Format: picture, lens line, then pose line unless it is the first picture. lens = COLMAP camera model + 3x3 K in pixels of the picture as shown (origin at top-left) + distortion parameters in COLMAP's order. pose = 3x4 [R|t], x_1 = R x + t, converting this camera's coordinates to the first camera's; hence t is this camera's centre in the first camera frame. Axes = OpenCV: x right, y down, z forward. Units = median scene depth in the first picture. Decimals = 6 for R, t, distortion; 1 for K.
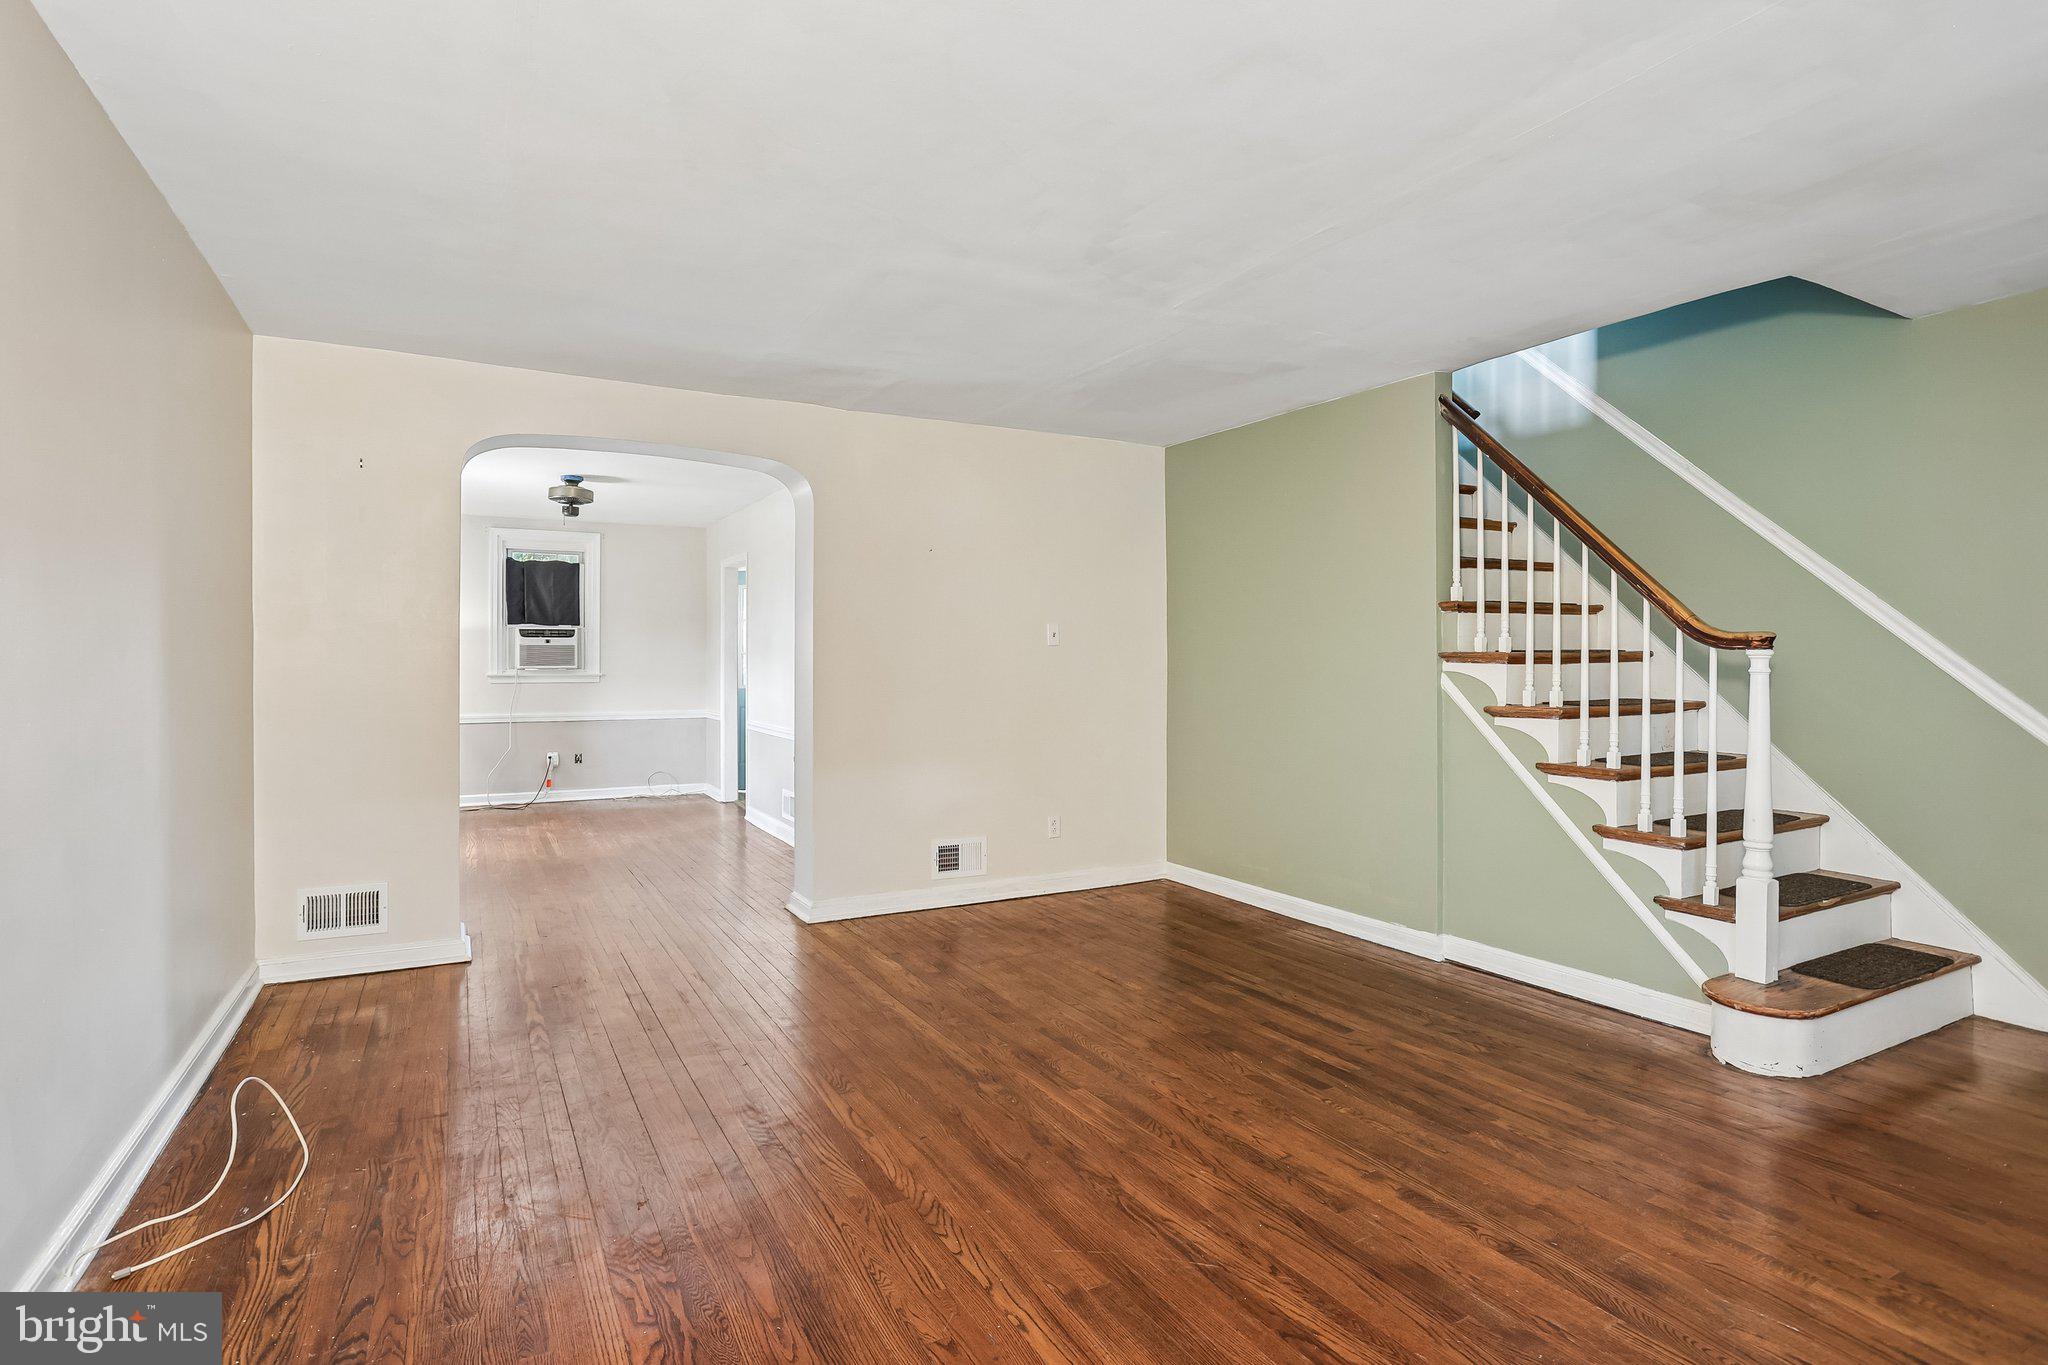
lens RADIAL K [[1014.2, 0, 1005.9], [0, 1014.2, 652.2], [0, 0, 1]] dist [-0.061840, 0.038243]
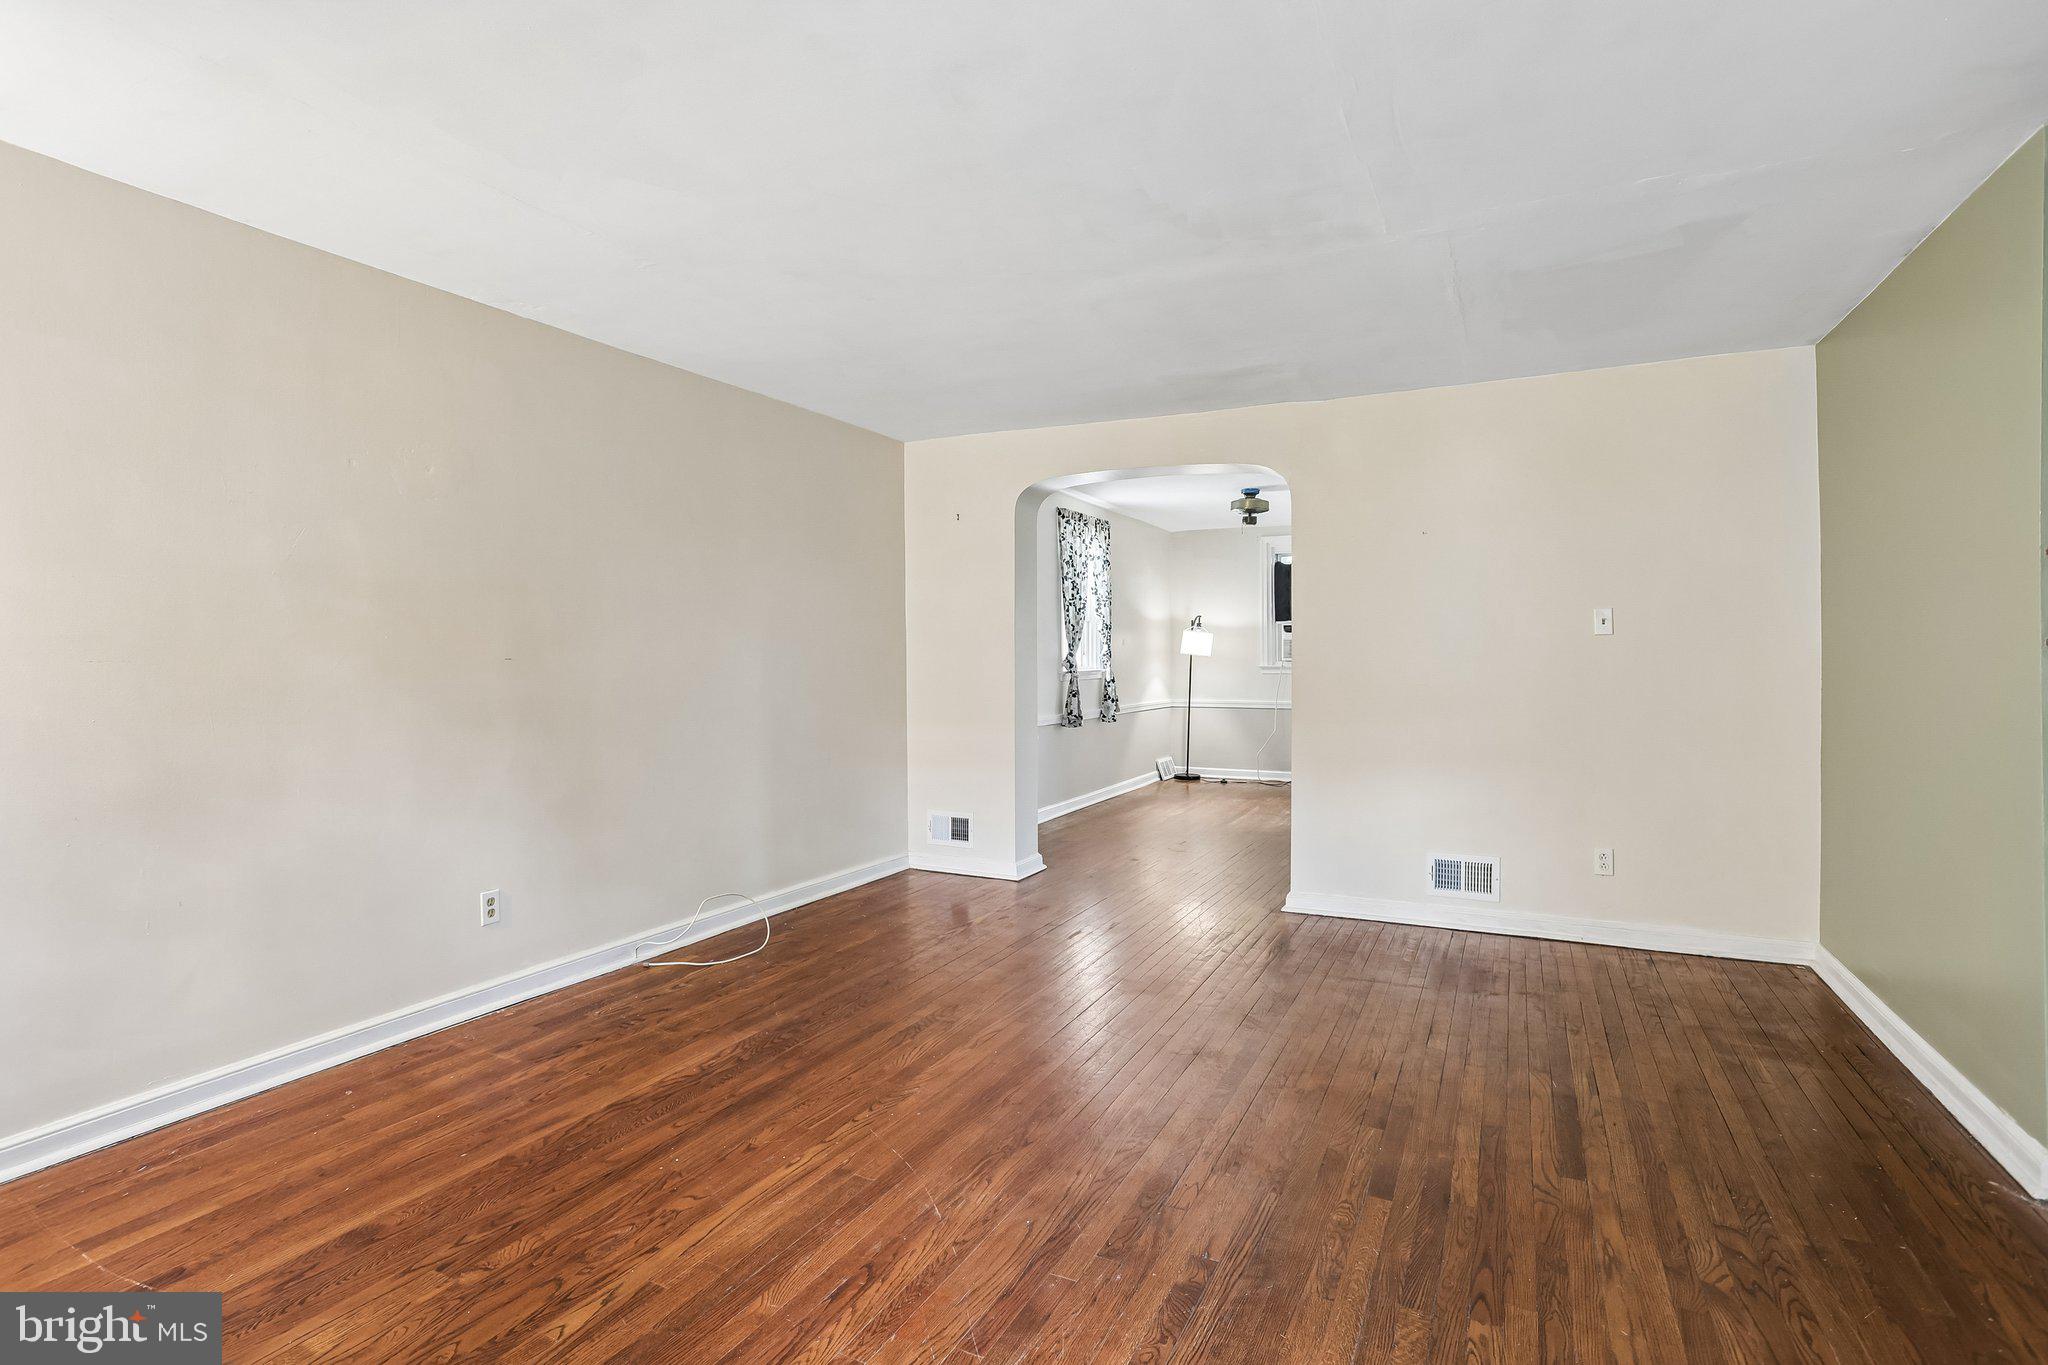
lens RADIAL K [[1014.2, 0, 1005.9], [0, 1014.2, 652.2], [0, 0, 1]] dist [-0.061840, 0.038243]
pose [[0.566402, -0.001227, -0.824128, 0.289609], [0.007677, 0.999963, 0.003788, 0.000126], [0.824093, -0.008472, 0.566391, 0.113587]]
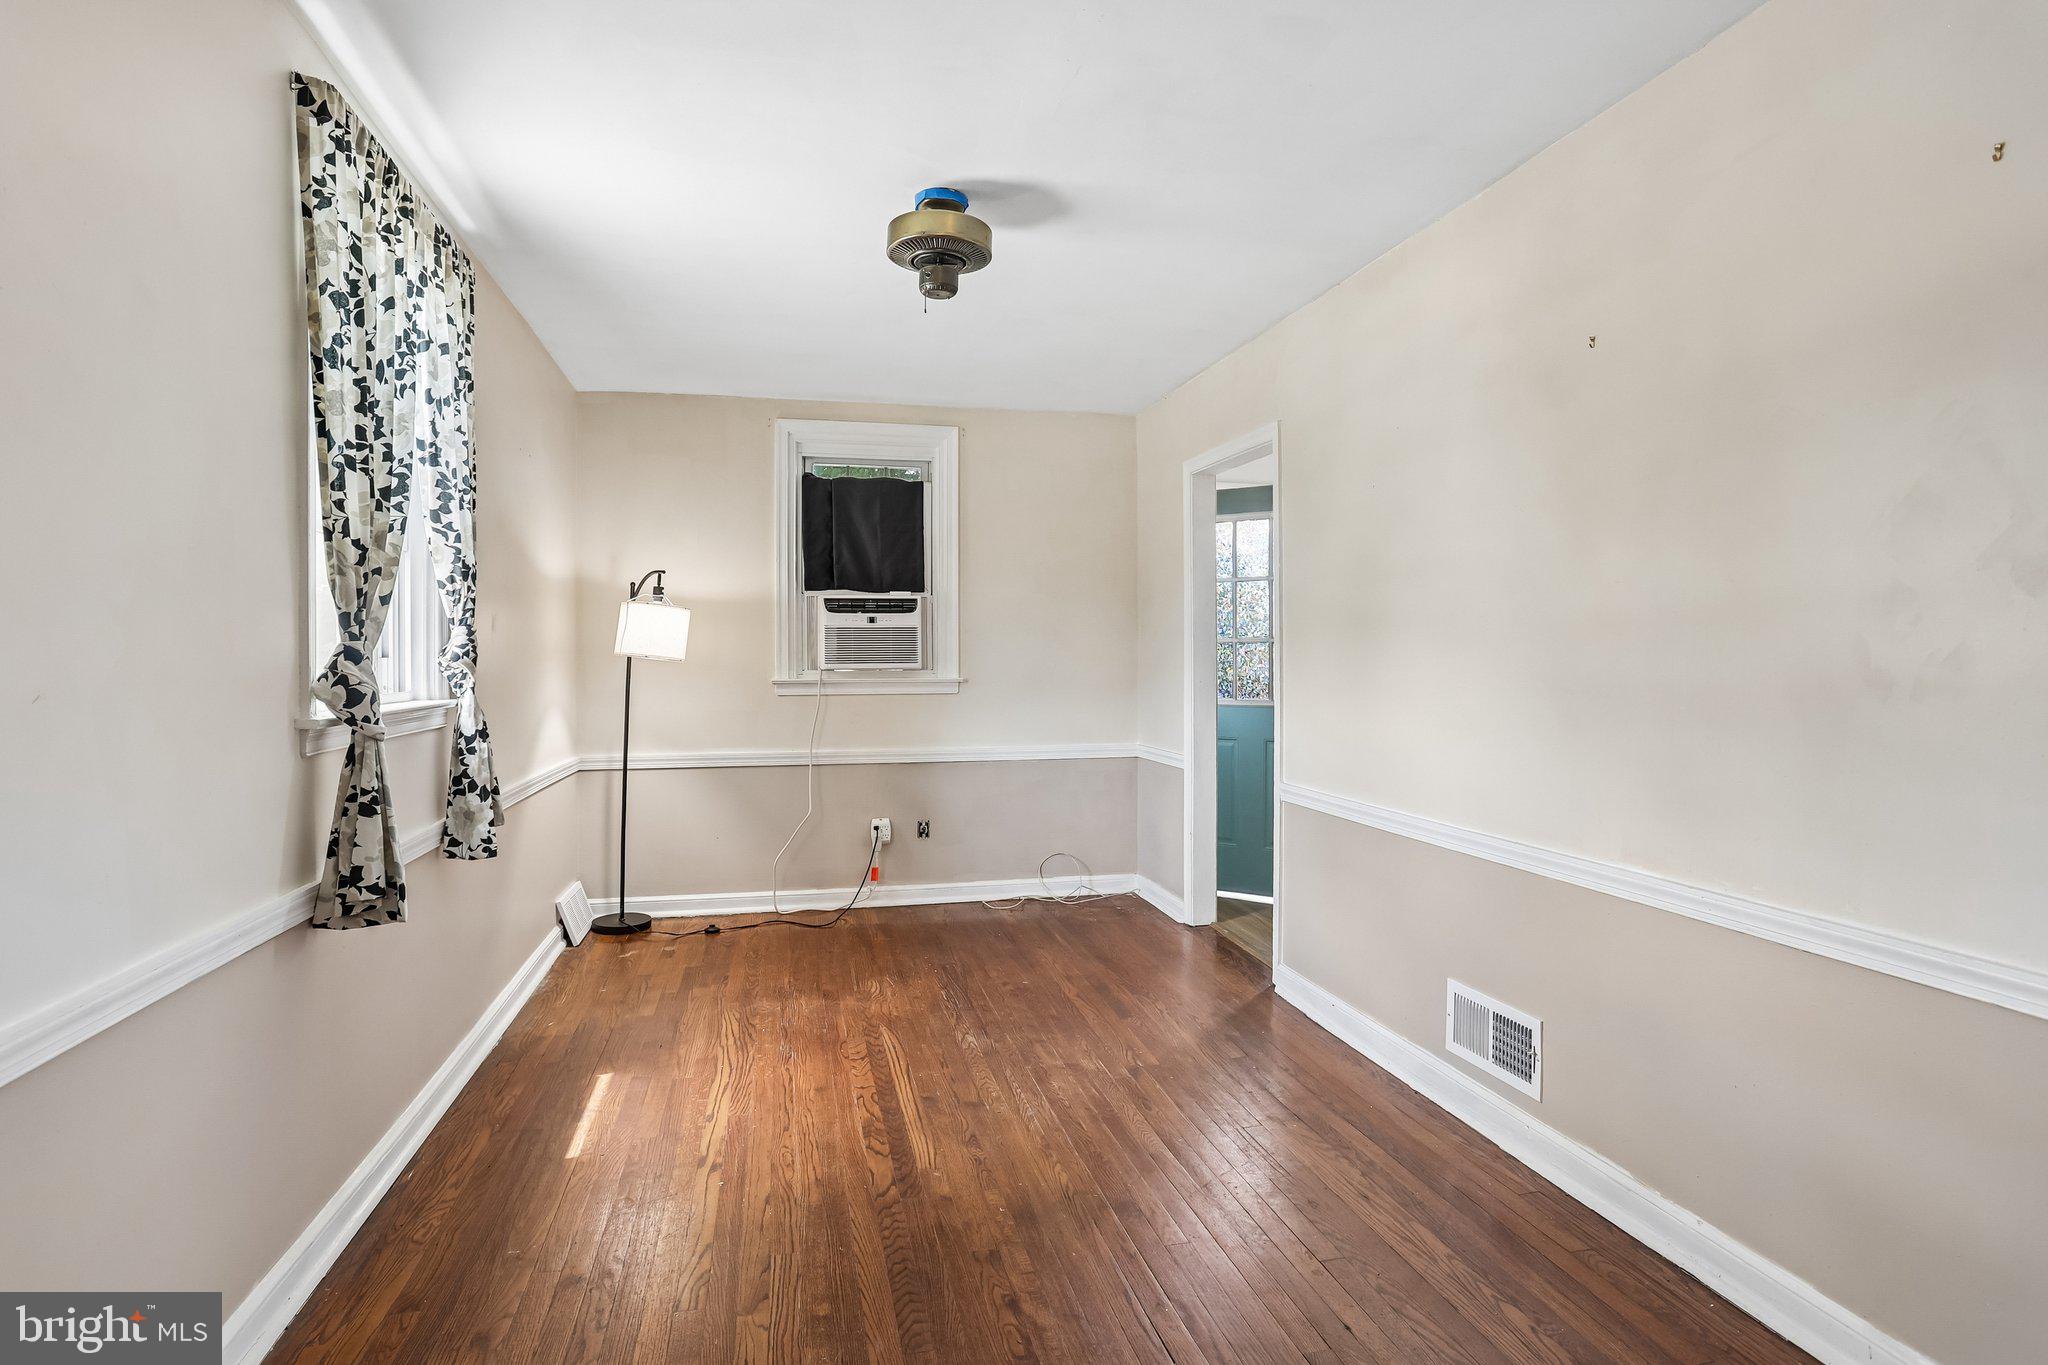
lens RADIAL K [[1014.2, 0, 1005.9], [0, 1014.2, 652.2], [0, 0, 1]] dist [-0.061840, 0.038243]
pose [[0.961850, -0.004269, -0.273543, -0.252110], [0.005286, 0.999982, 0.002979, 0.006253], [0.273525, -0.004311, 0.961855, 0.521807]]
